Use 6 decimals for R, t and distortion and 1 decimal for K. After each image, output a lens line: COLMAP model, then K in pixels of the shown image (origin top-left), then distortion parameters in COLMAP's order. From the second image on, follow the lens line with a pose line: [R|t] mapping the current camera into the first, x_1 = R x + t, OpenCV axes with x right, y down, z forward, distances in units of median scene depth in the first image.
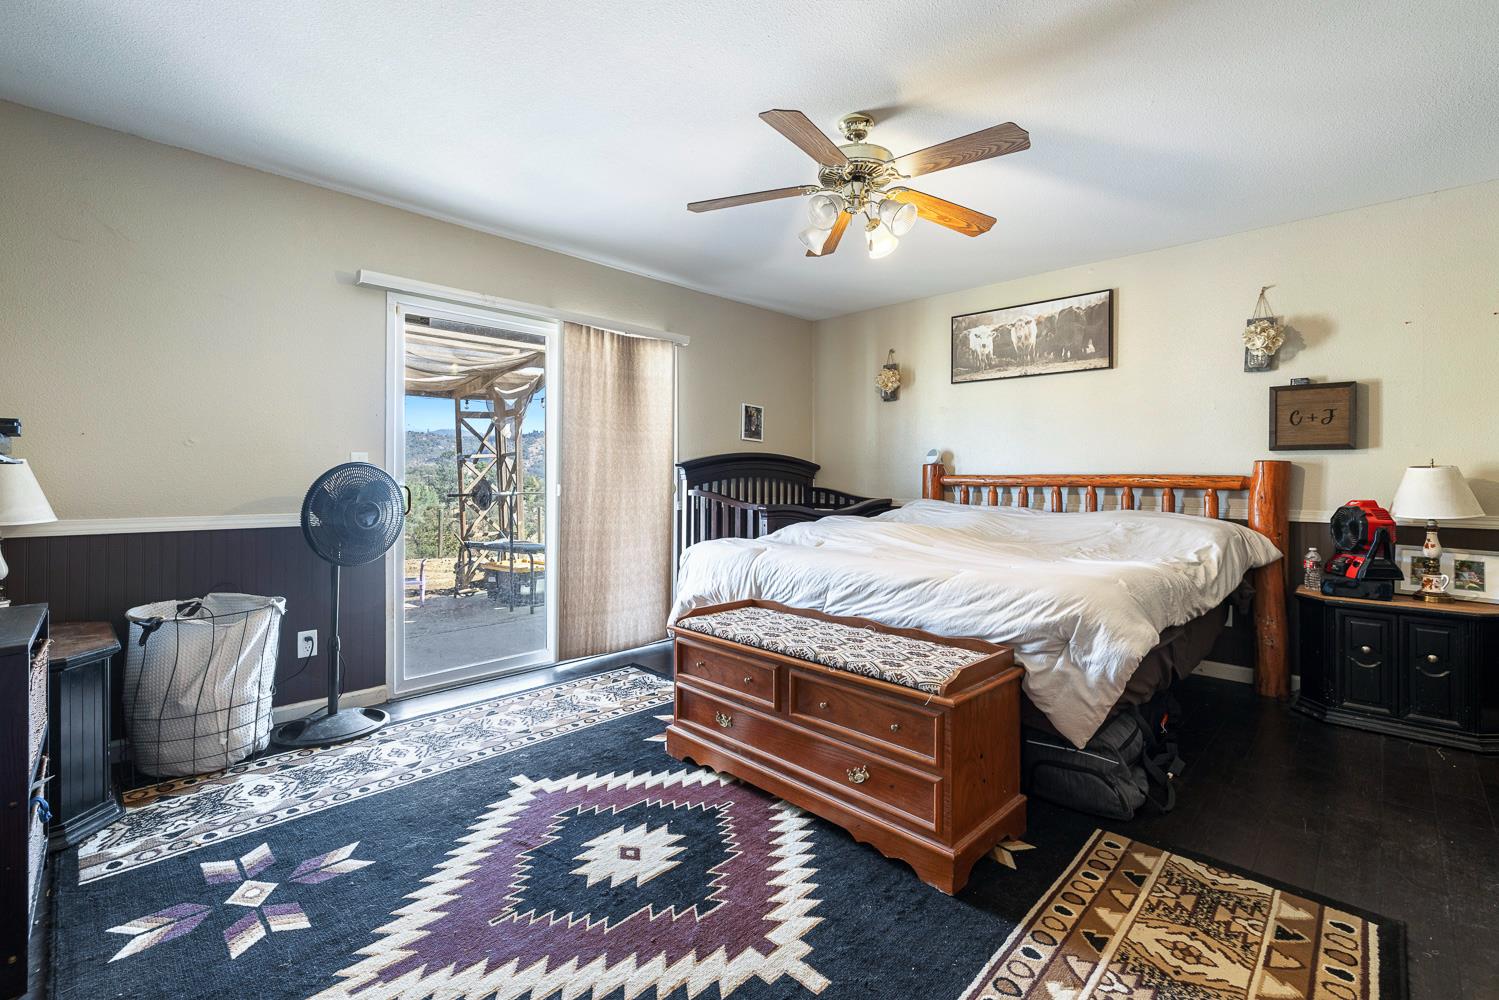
lens RADIAL K [[635.2, 0, 735.7], [0, 635.2, 472.6], [0, 0, 1]] dist [0.000447, 0.001086]
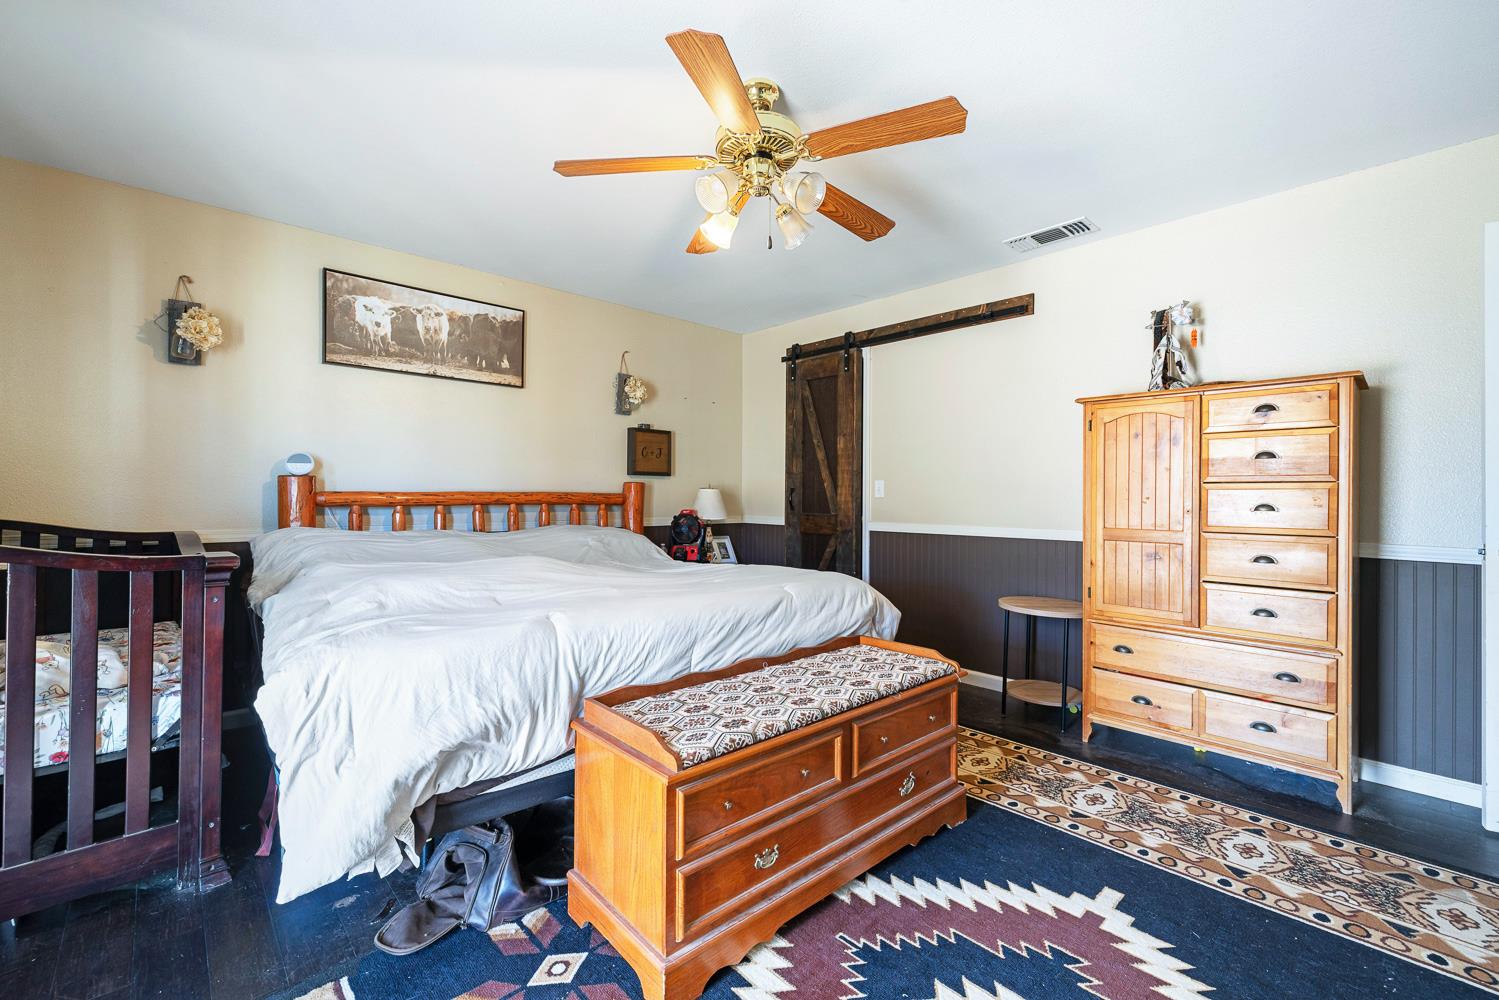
lens RADIAL K [[635.2, 0, 747.2], [0, 635.2, 494.3], [0, 0, 1]] dist [0.000447, 0.001086]
pose [[0.040206, -0.004101, 0.999183, -0.412866], [-0.010911, 0.999930, 0.004543, -0.001812], [-0.999132, -0.011085, 0.040159, 0.589981]]
